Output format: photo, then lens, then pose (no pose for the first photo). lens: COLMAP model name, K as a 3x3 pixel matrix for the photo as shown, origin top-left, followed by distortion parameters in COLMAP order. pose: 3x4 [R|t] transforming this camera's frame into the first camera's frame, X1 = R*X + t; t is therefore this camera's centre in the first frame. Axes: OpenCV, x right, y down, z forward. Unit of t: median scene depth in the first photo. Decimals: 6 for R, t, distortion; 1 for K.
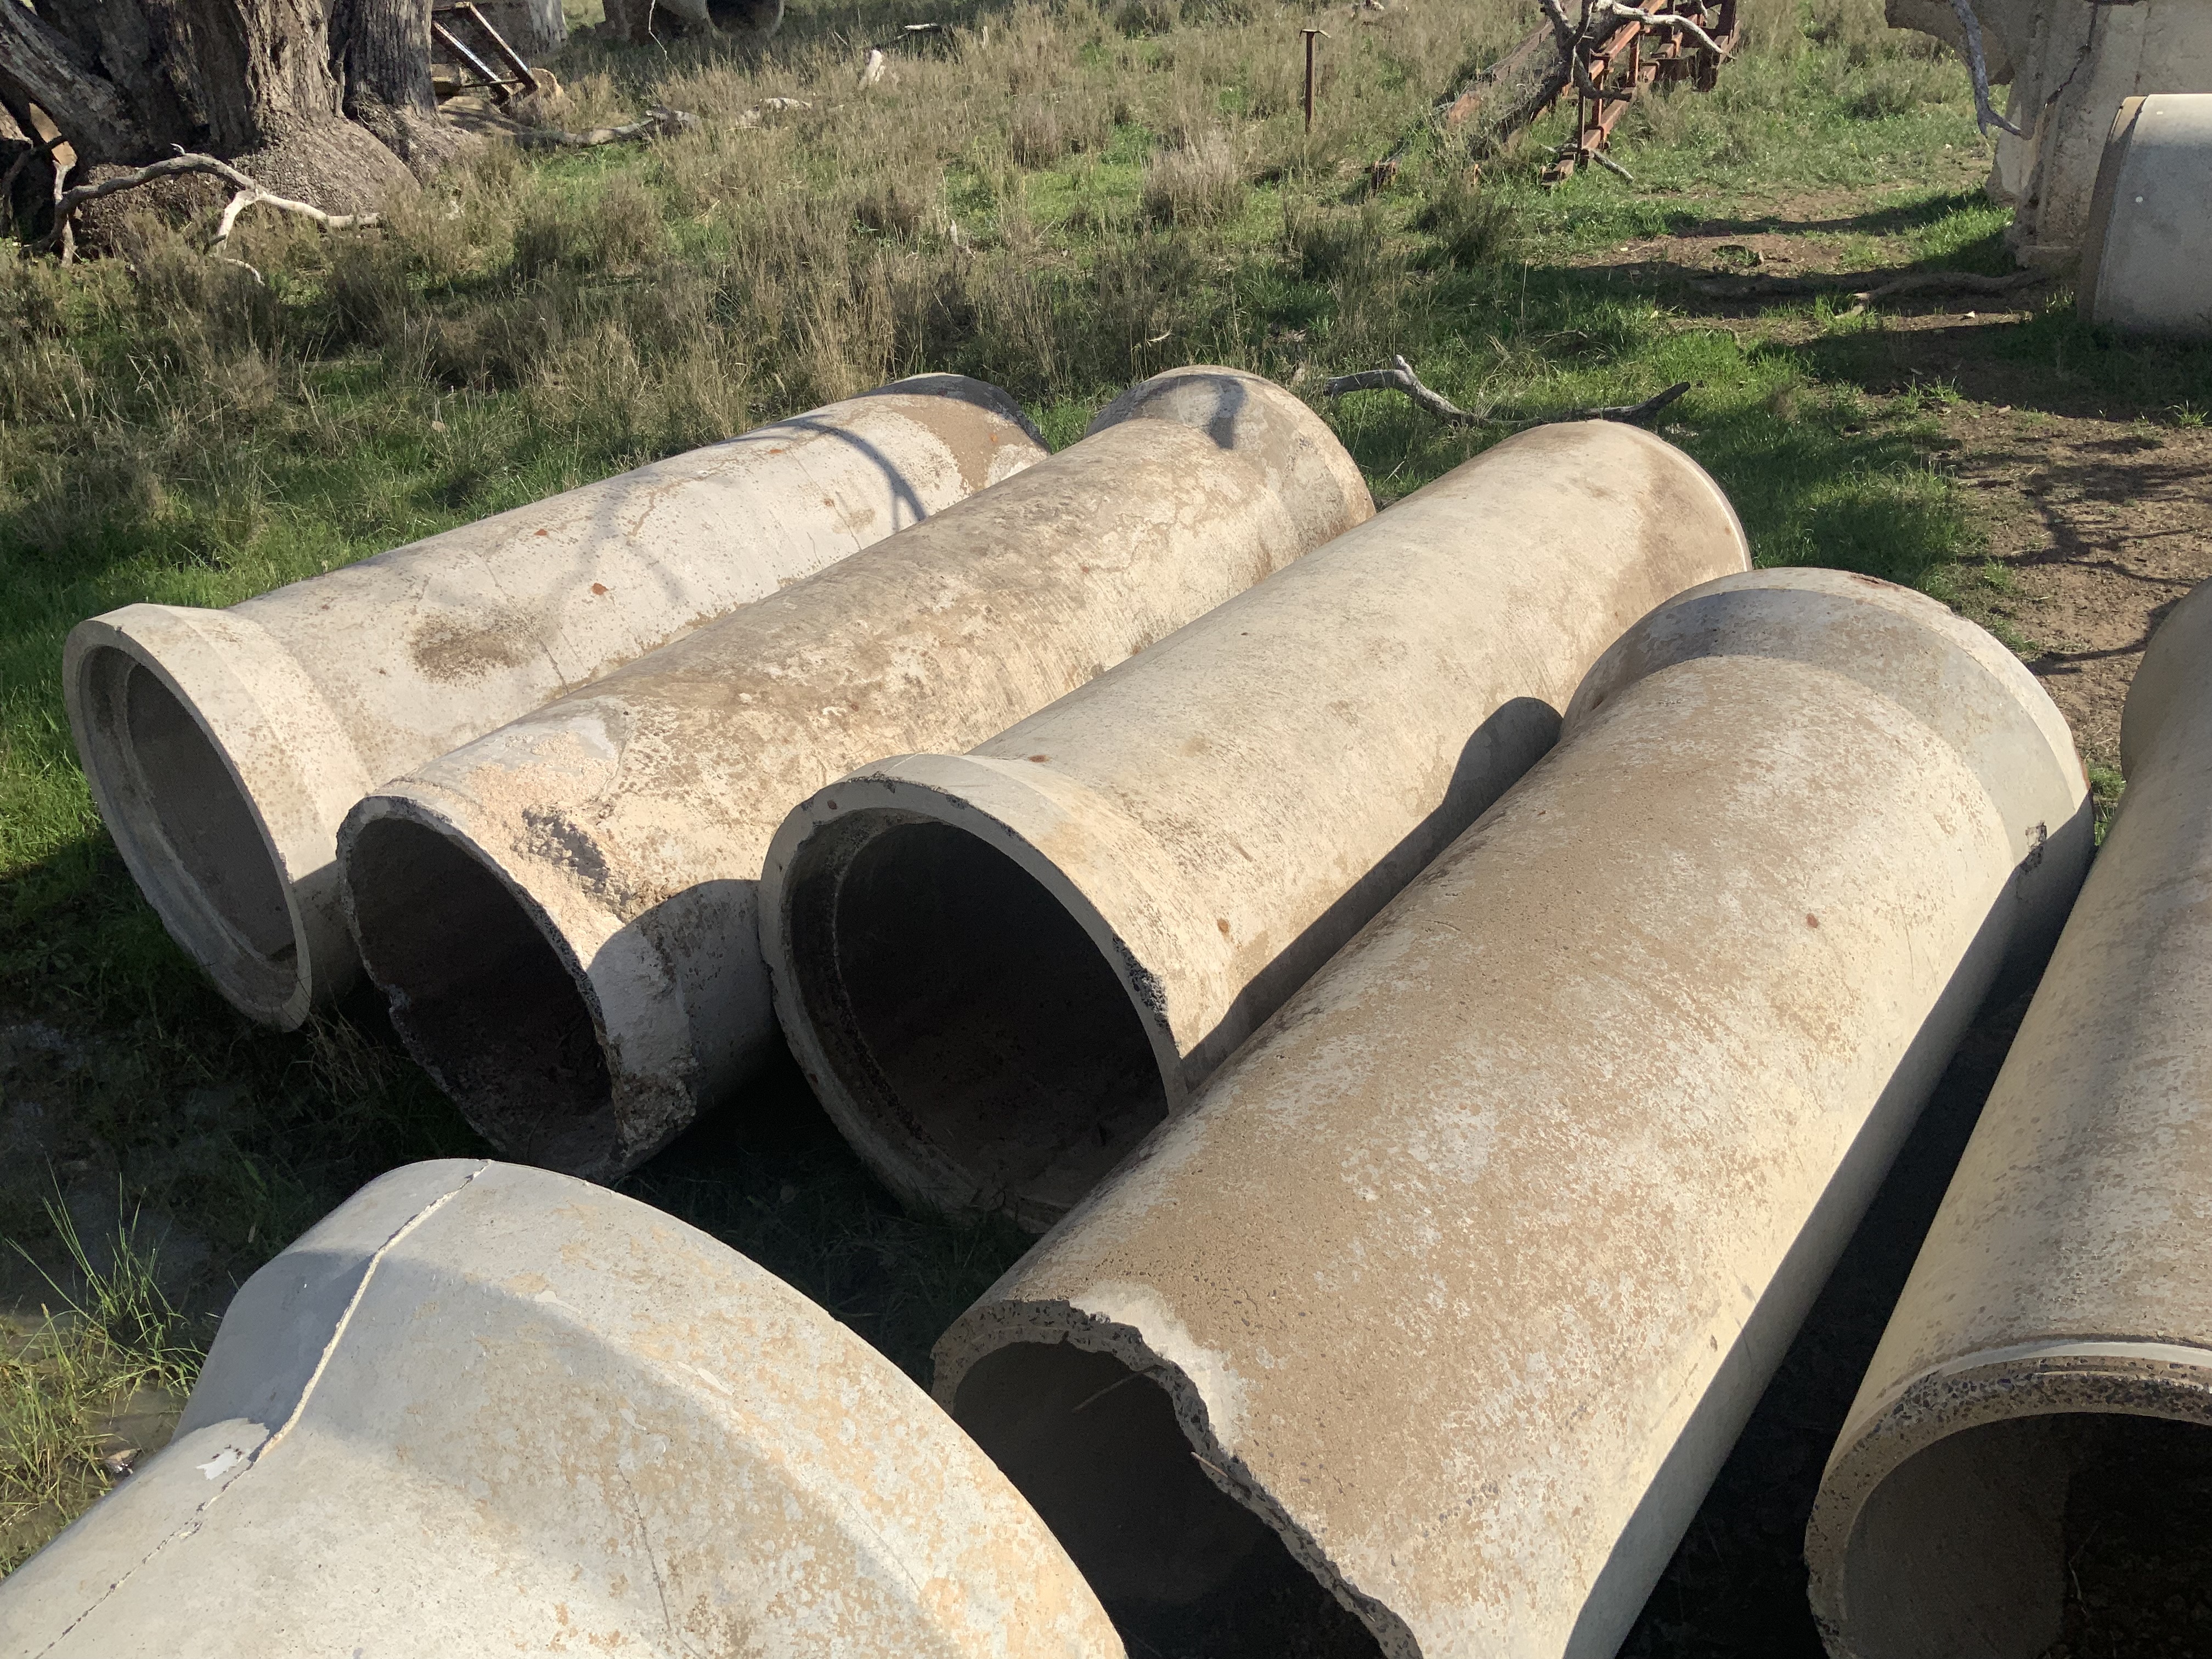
lens RADIAL K [[1881.0, 0, 1106.0], [0, 1881.0, 829.5], [0, 0, 1]] dist [0.072915, -0.159227]
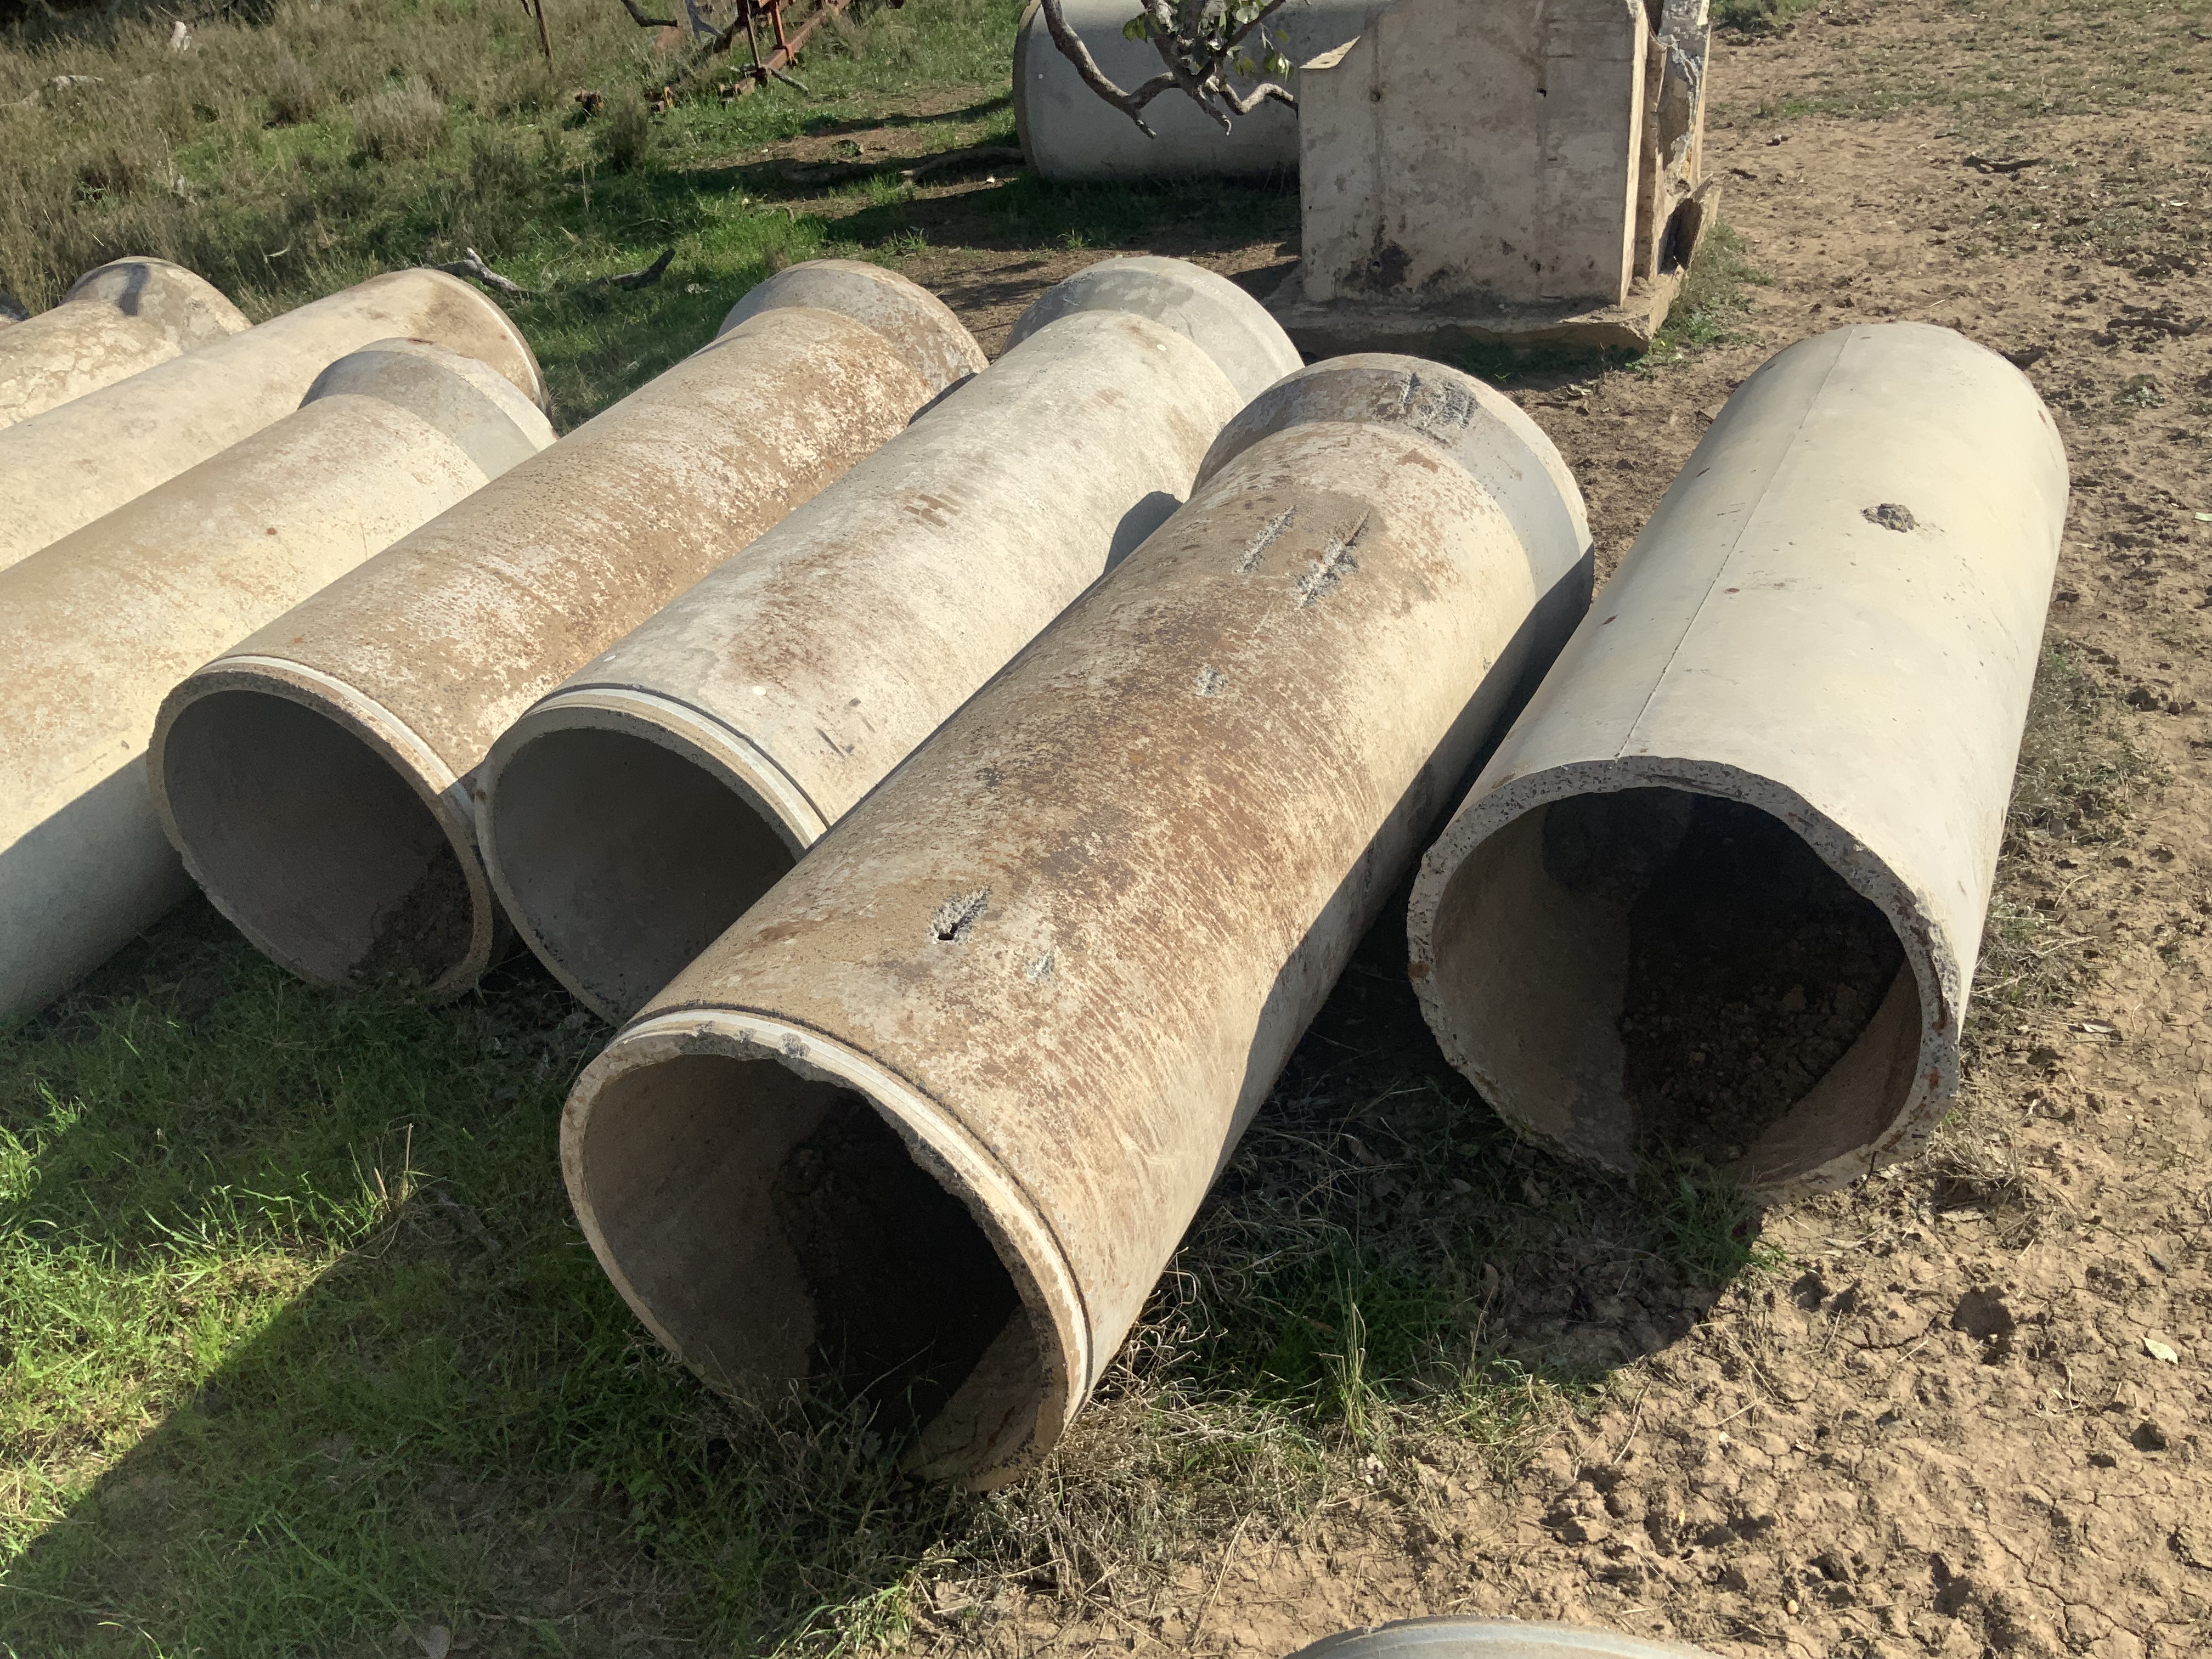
lens RADIAL K [[1852.5, 0, 1106.0], [0, 1852.5, 829.5], [0, 0, 1]] dist [0.040942, -0.099723]
pose [[0.967325, -0.152070, 0.202874, 0.402335], [0.144055, 0.988106, 0.053797, 0.184332], [-0.208642, -0.022814, 0.977726, -0.433295]]
